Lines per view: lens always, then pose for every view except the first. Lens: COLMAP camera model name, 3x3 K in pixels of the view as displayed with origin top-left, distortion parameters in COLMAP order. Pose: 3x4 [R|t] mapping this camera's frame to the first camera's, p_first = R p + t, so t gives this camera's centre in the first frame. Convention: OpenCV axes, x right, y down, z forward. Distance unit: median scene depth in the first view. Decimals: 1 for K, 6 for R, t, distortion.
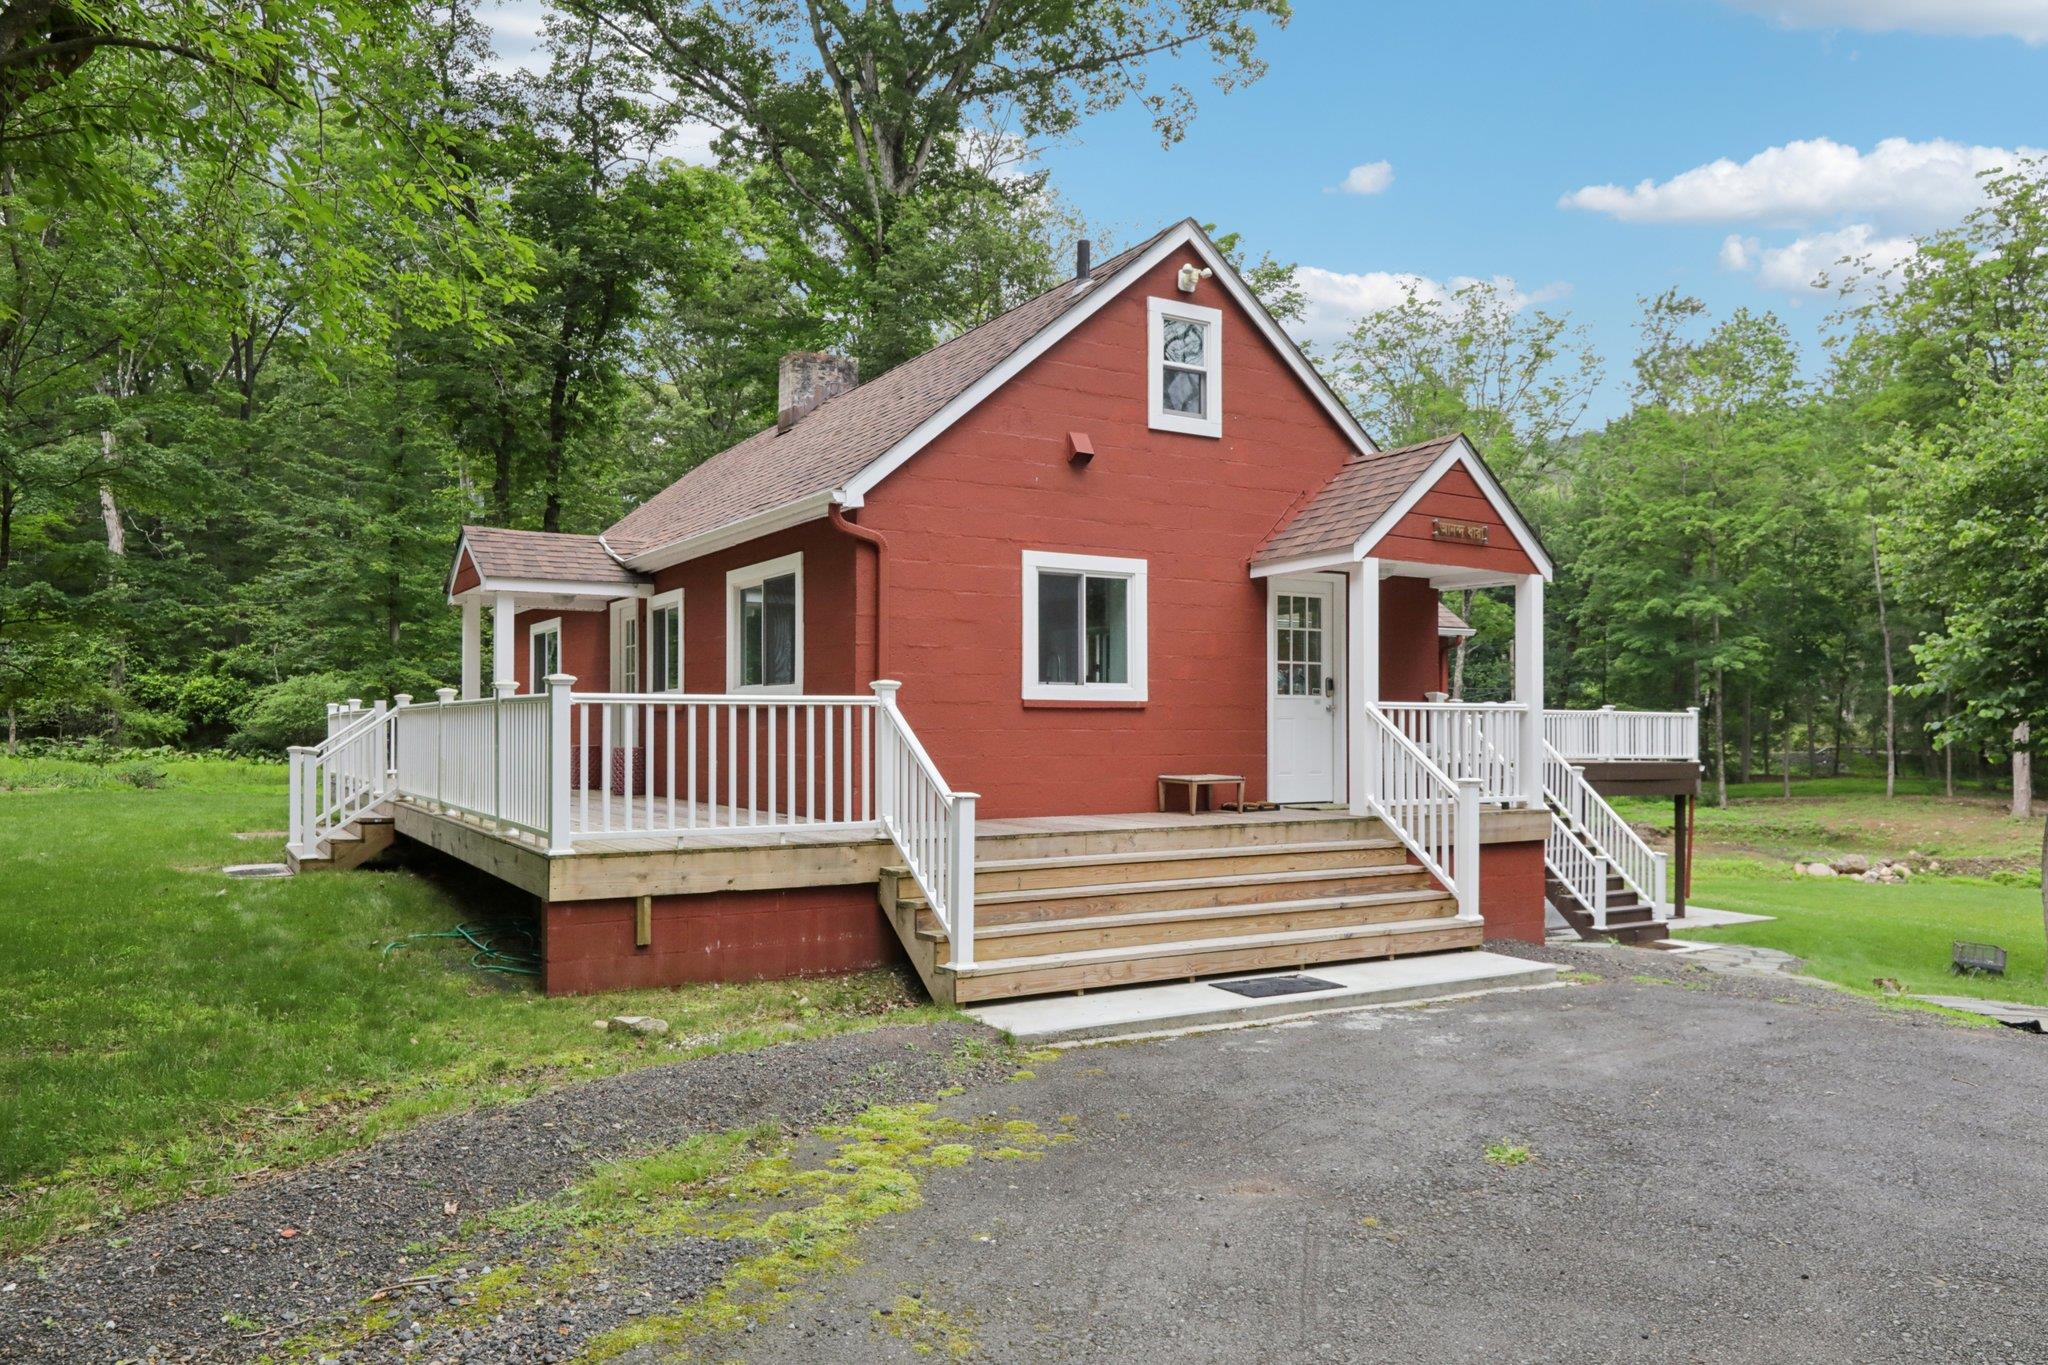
lens RADIAL K [[1422.5, 0, 1020.1], [0, 1422.5, 697.0], [0, 0, 1]] dist [-0.001476, 0.000054]
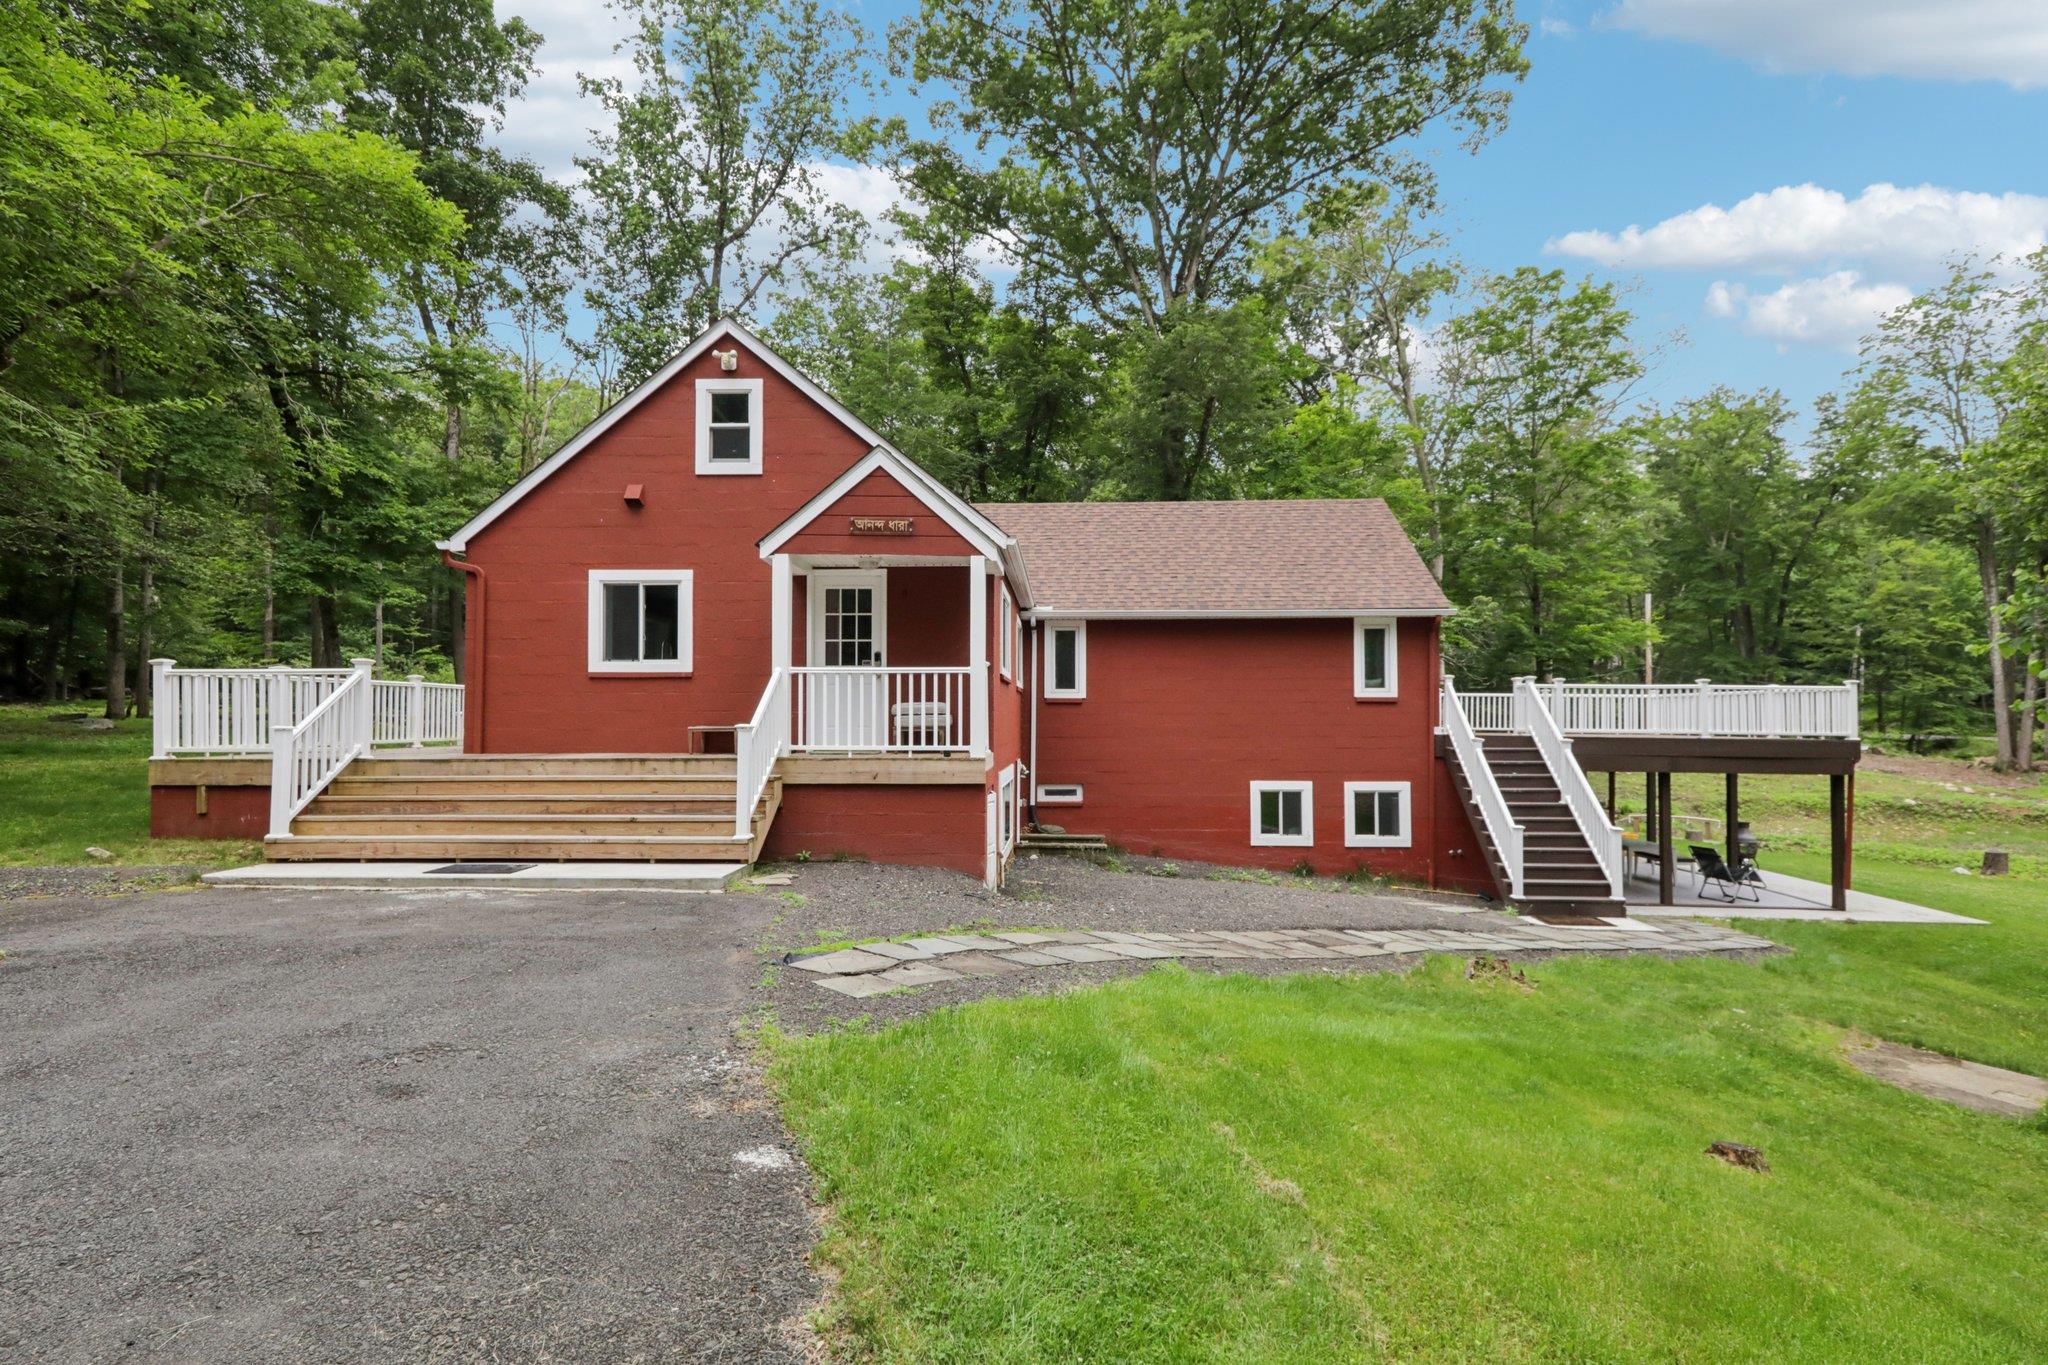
lens RADIAL K [[1030.2, 0, 1024.0], [0, 1030.2, 682.5], [0, 0, 1]] dist [0.026361, 0.000167]
pose [[0.838214, -0.021746, -0.544908, 0.734163], [0.012077, 0.999700, -0.021318, 0.031022], [0.545208, 0.011289, 0.838225, 0.272660]]
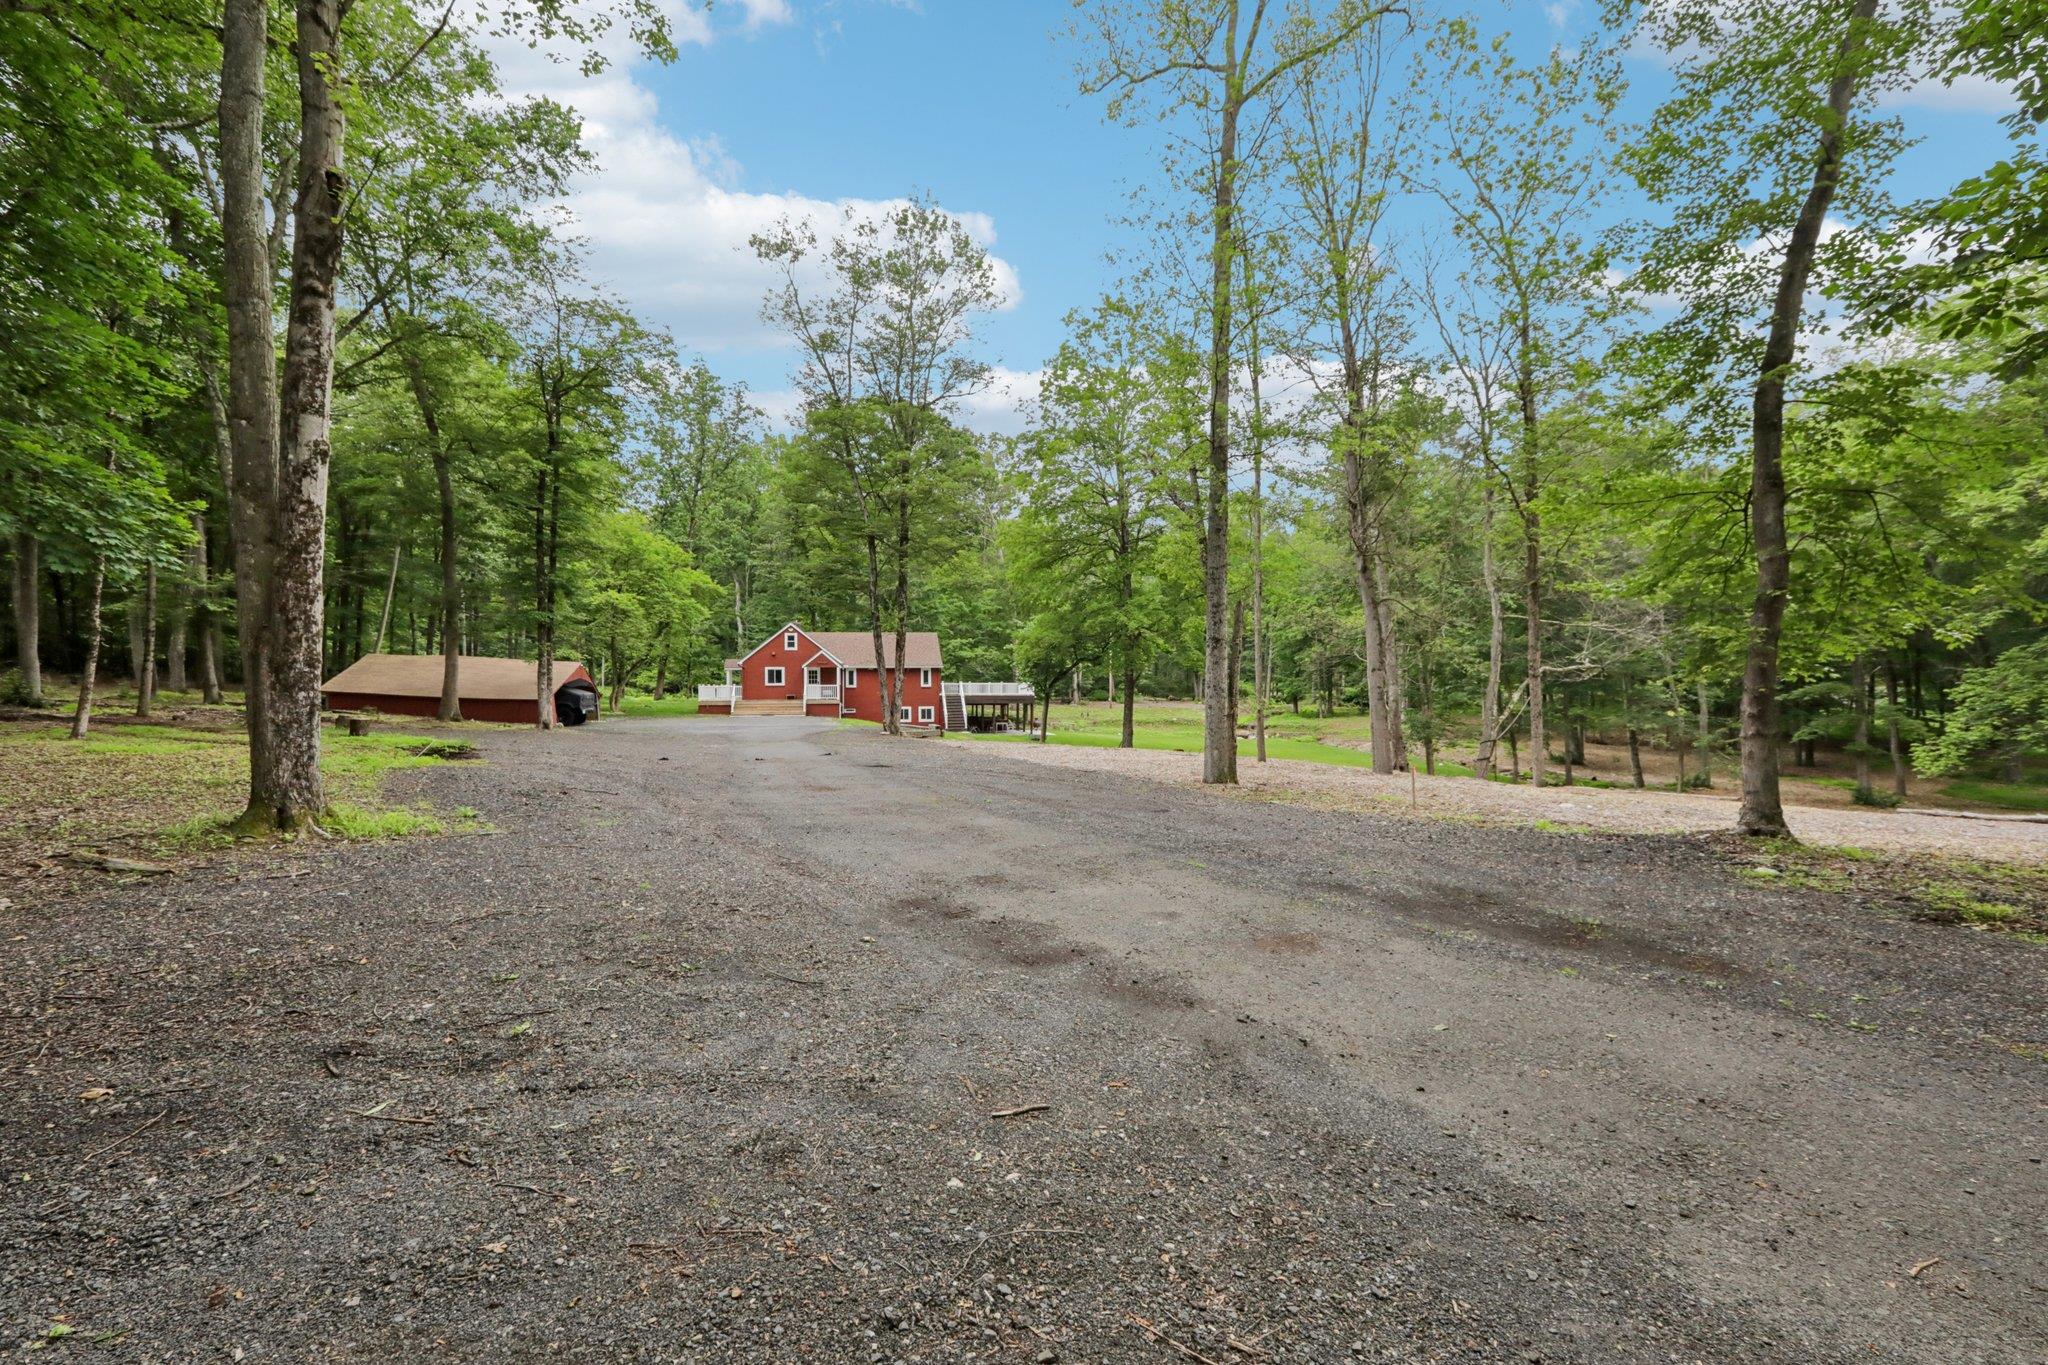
lens RADIAL K [[912.5, 0, 1024.0], [0, 912.5, 682.5], [0, 0, 1]] dist [0.001122, -0.000144]
pose [[0.940327, -0.006922, -0.340201, 2.471712], [0.012292, 0.999831, 0.013635, -0.052004], [0.340049, -0.017003, 0.940254, -2.668818]]
